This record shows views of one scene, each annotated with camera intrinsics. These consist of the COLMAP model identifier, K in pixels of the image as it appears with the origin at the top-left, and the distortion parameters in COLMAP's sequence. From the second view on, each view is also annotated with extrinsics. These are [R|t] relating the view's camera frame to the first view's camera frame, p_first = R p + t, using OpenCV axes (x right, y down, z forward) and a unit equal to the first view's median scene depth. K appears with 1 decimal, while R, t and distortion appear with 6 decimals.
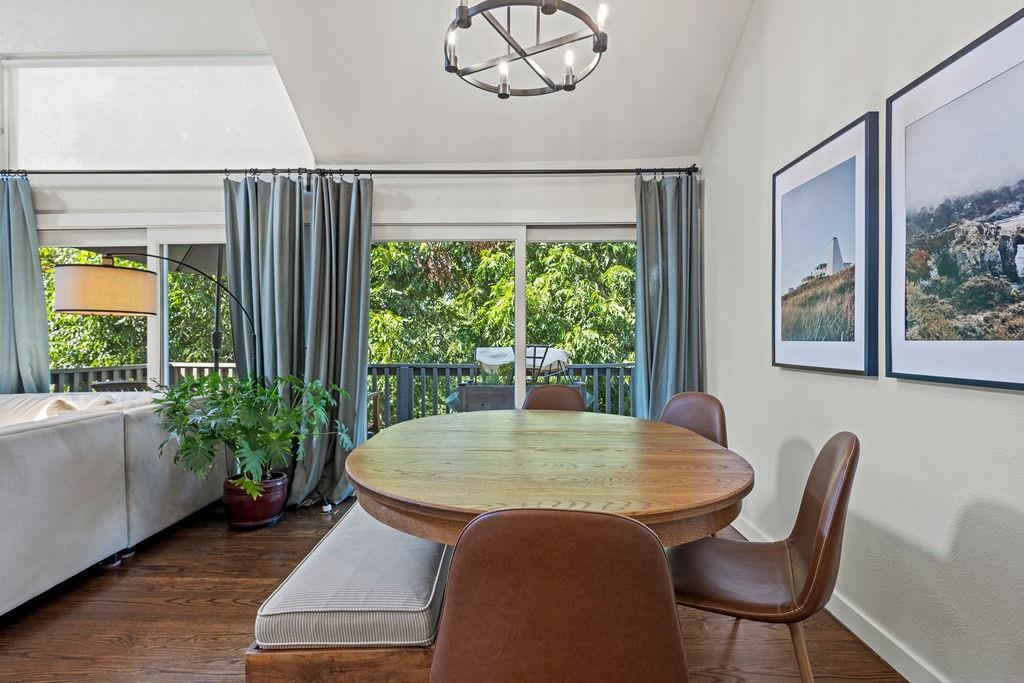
lens RADIAL K [[468.7, 0, 514.2], [0, 468.7, 339.5], [0, 0, 1]] dist [0.004625, -0.001661]
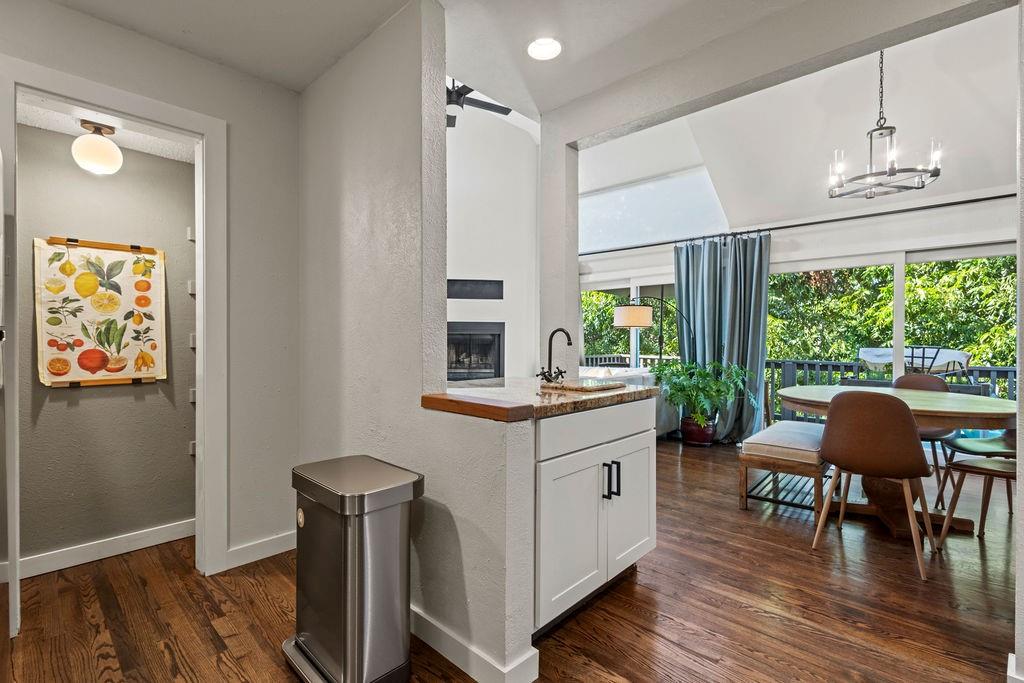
lens RADIAL K [[468.7, 0, 513.5], [0, 468.7, 340.0], [0, 0, 1]] dist [0.004625, -0.001661]
pose [[0.742076, 0.005422, -0.670293, 0.093784], [-0.003228, 0.999985, 0.004516, -0.005706], [0.670308, -0.001188, 0.742082, -0.646869]]
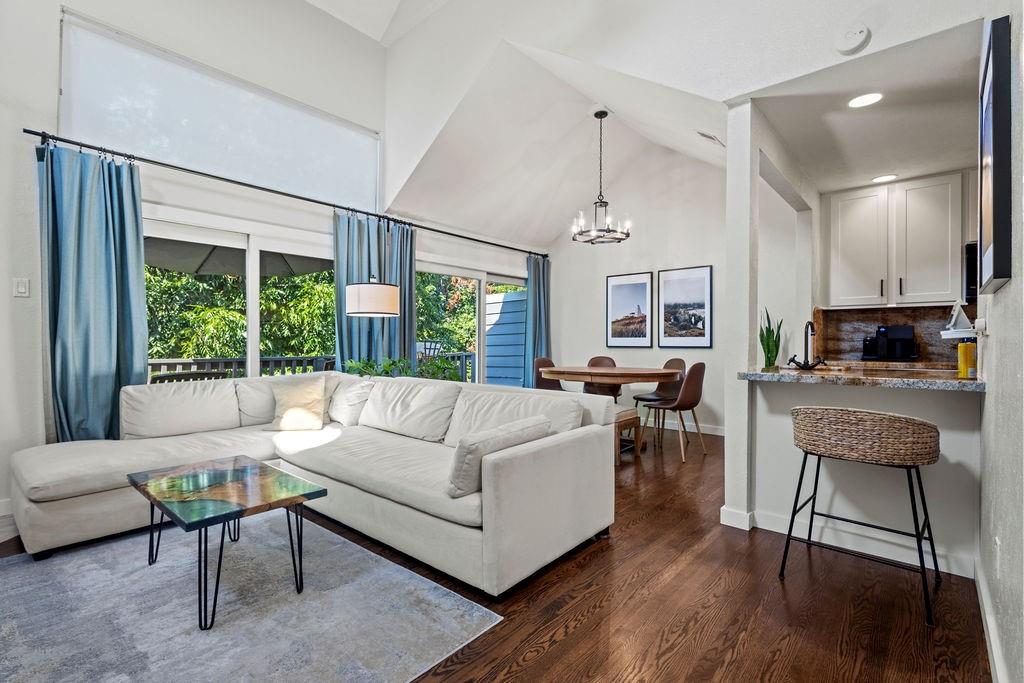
lens RADIAL K [[468.7, 0, 508.8], [0, 468.7, 340.2], [0, 0, 1]] dist [0.004625, -0.001661]
pose [[0.649647, 0.006681, 0.760207, -1.261865], [-0.005313, 0.999977, -0.004248, 0.021866], [-0.760218, -0.001279, 0.649667, -0.221327]]
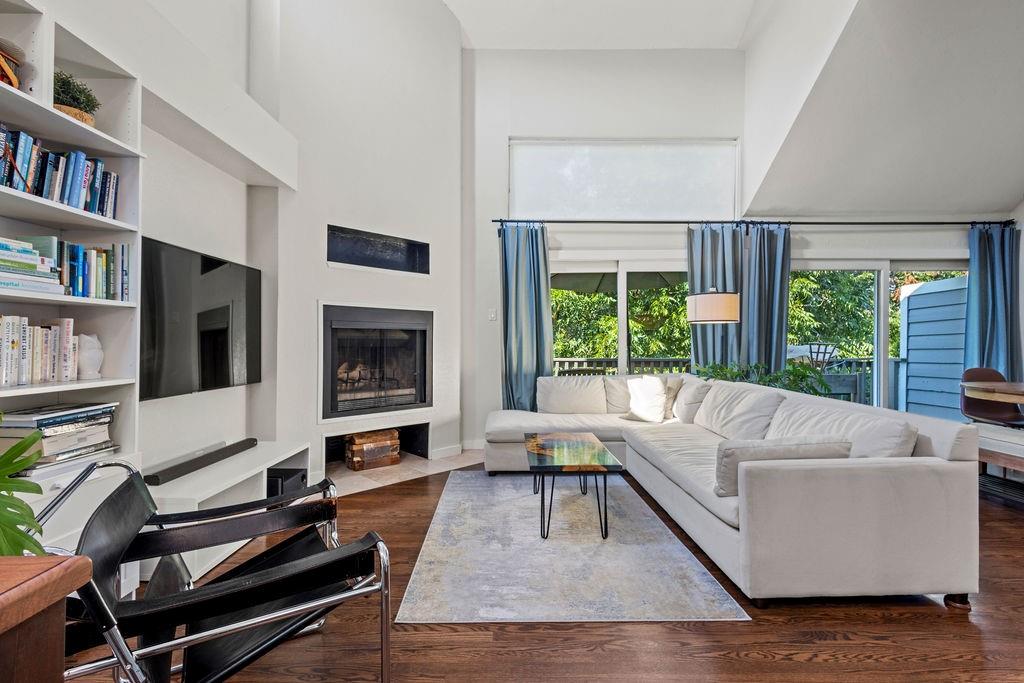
lens RADIAL K [[468.7, 0, 512.4], [0, 468.7, 339.4], [0, 0, 1]] dist [0.004625, -0.001661]
pose [[0.999837, 0.000208, 0.018071, -1.152901], [-0.000197, 1.000000, -0.000646, 0.003458], [-0.018071, 0.000643, 0.999836, -0.422051]]
